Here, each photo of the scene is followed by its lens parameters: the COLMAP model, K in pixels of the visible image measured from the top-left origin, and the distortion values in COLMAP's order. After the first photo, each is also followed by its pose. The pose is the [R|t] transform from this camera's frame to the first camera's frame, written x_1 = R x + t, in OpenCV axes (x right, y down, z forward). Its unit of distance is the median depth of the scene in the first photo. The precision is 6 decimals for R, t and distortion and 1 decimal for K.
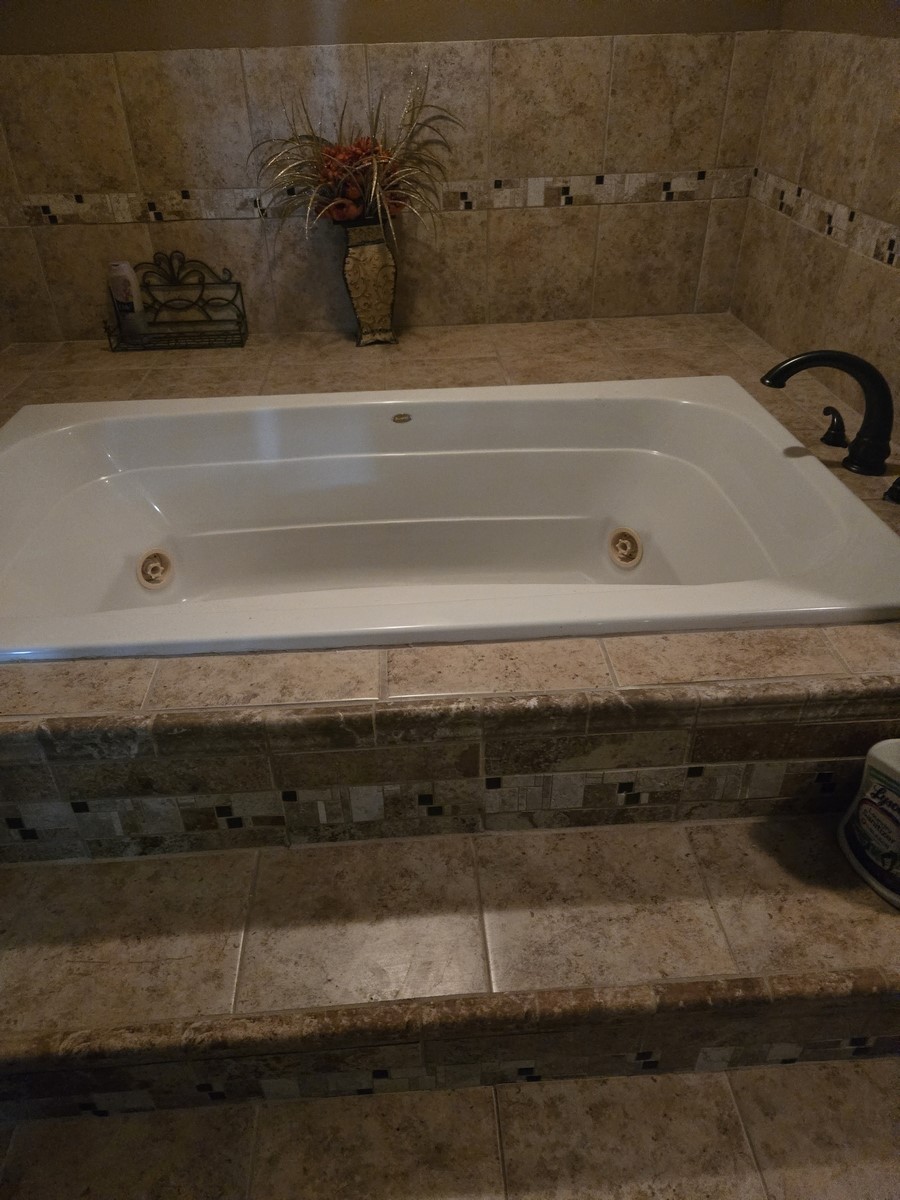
lens RADIAL K [[814.5, 0, 450.1], [0, 814.5, 599.5], [0, 0, 1]] dist [0.049677, -0.013840]
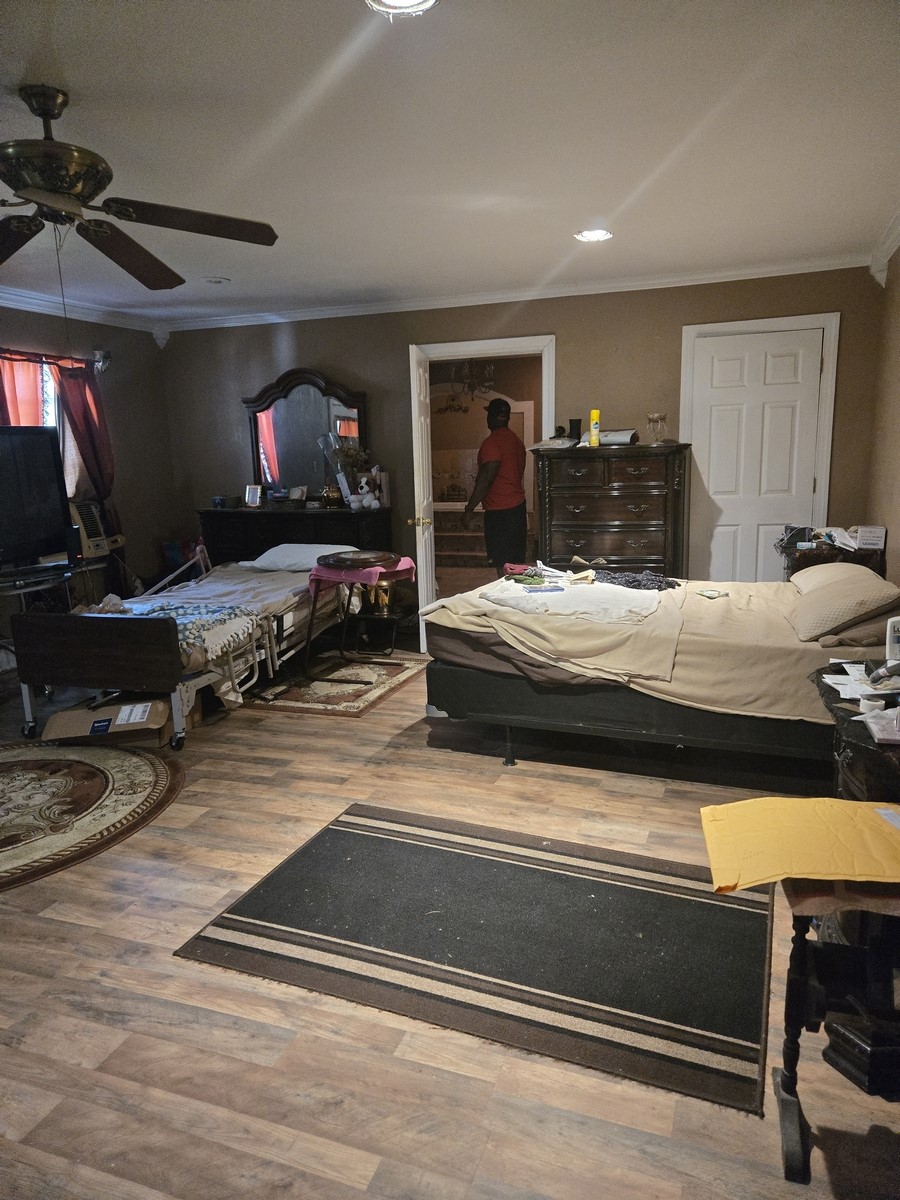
lens RADIAL K [[814.5, 0, 446.5], [0, 814.5, 608.8], [0, 0, 1]] dist [0.049677, -0.013840]
pose [[0.911670, 0.068315, -0.405204, 1.667819], [-0.219788, 0.914246, -0.340364, 1.955044], [0.347204, 0.399359, 0.848505, -2.888385]]
